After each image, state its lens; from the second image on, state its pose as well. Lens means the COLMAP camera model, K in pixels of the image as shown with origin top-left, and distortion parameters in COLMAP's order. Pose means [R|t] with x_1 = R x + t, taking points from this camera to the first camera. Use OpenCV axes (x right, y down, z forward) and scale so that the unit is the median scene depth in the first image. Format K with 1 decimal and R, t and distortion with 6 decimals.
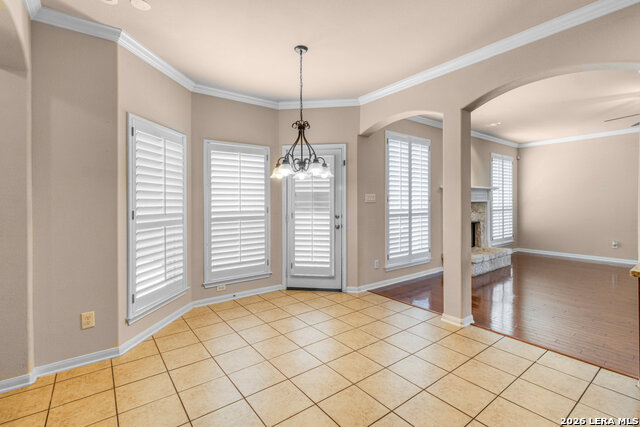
lens RADIAL K [[295.9, 0, 319.5], [0, 295.9, 207.9], [0, 0, 1]] dist [-0.000386, 0.002329]
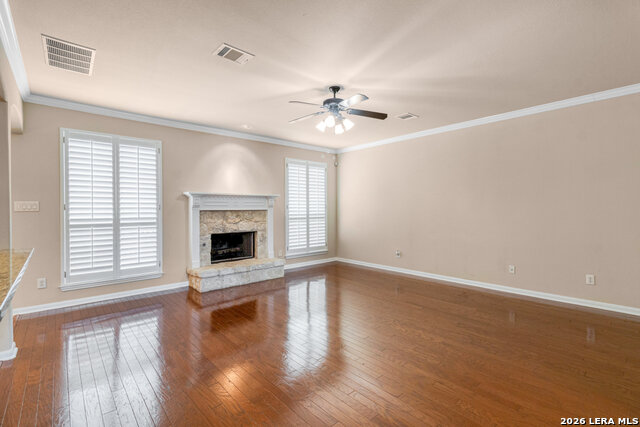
lens RADIAL K [[295.9, 0, 324.4], [0, 295.9, 211.5], [0, 0, 1]] dist [-0.000386, 0.002329]
pose [[0.995517, 0.004750, 0.094462, 0.781331], [-0.004489, 0.999985, -0.002983, -0.015819], [-0.094475, 0.002545, 0.995524, 0.057252]]
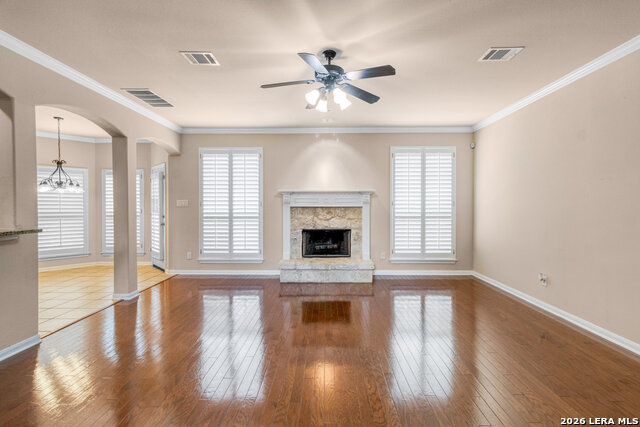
lens RADIAL K [[295.9, 0, 325.3], [0, 295.9, 211.1], [0, 0, 1]] dist [-0.000386, 0.002329]
pose [[0.792816, 0.019358, -0.609154, 1.192870], [-0.014620, 0.999812, 0.012743, -0.019933], [0.609286, -0.001197, 0.792950, 0.298720]]
